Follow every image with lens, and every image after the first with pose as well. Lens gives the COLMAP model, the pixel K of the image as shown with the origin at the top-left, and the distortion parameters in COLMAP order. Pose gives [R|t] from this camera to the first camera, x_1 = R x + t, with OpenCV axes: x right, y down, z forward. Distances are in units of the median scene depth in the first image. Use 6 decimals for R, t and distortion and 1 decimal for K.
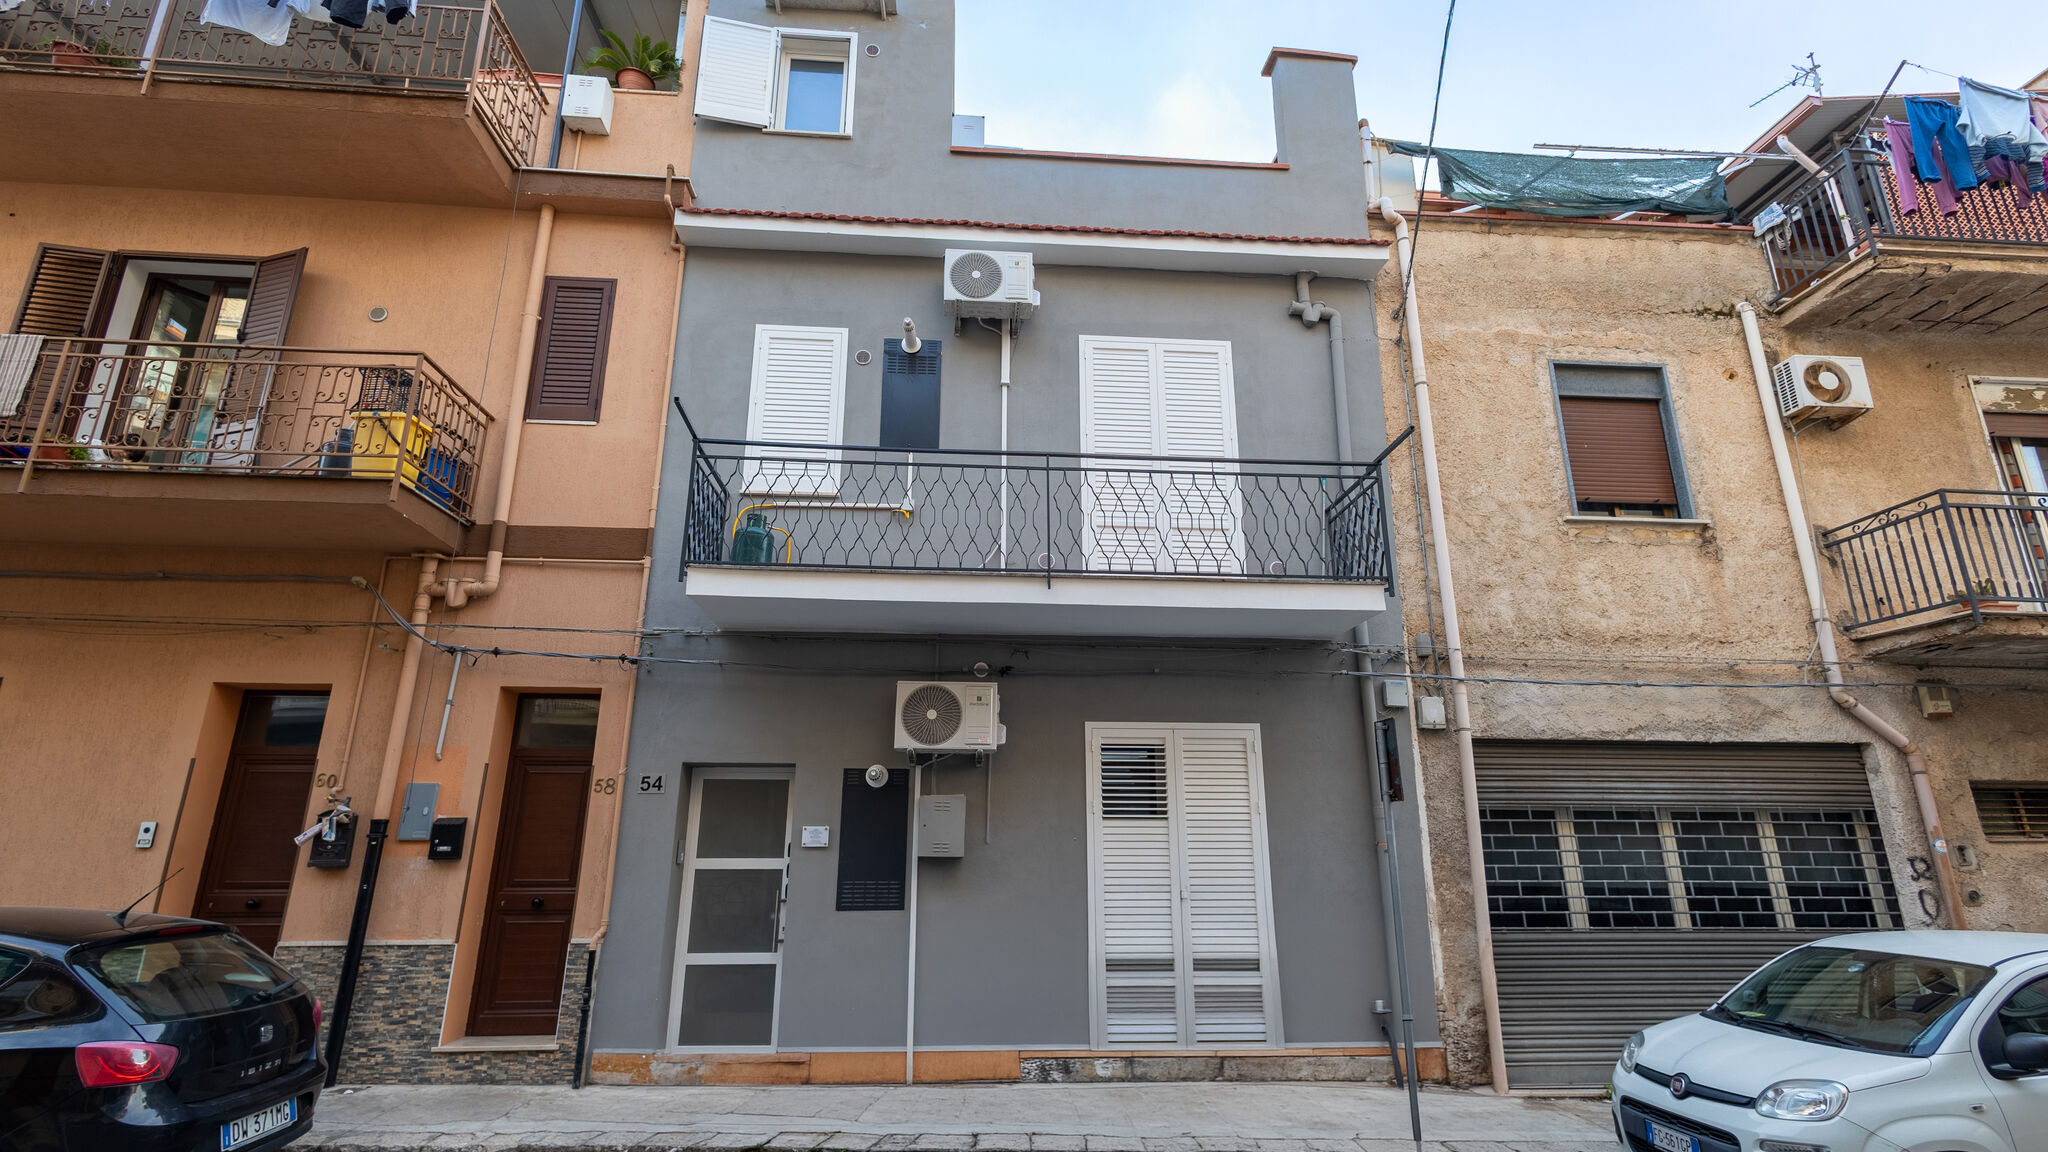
lens RADIAL K [[951.3, 0, 1023.0], [0, 951.3, 581.3], [0, 0, 1]] dist [0.009121, 0.000830]
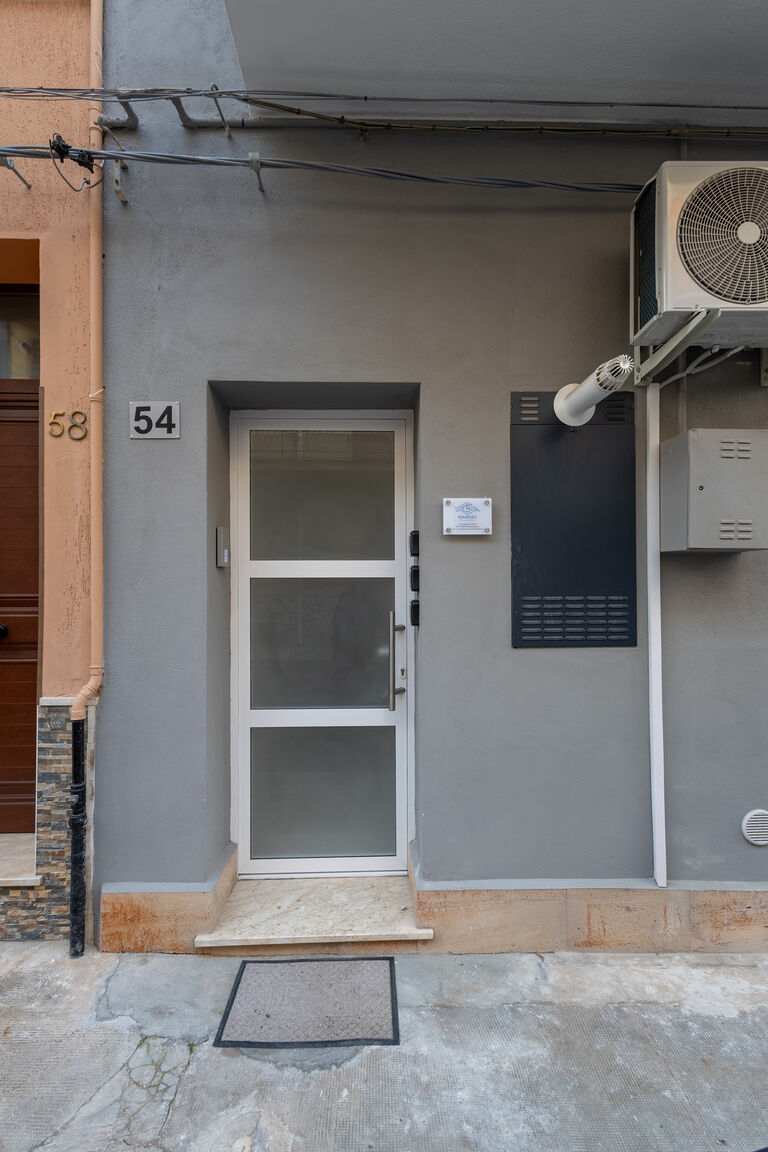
lens RADIAL K [[539.6, 0, 383.4], [0, 539.6, 579.7], [0, 0, 1]] dist [0.017777, -0.000933]
pose [[0.998339, -0.006543, -0.057246, -0.247602], [0.021458, 0.964287, 0.263988, 0.221346], [0.053474, -0.264778, 0.962826, 0.696769]]
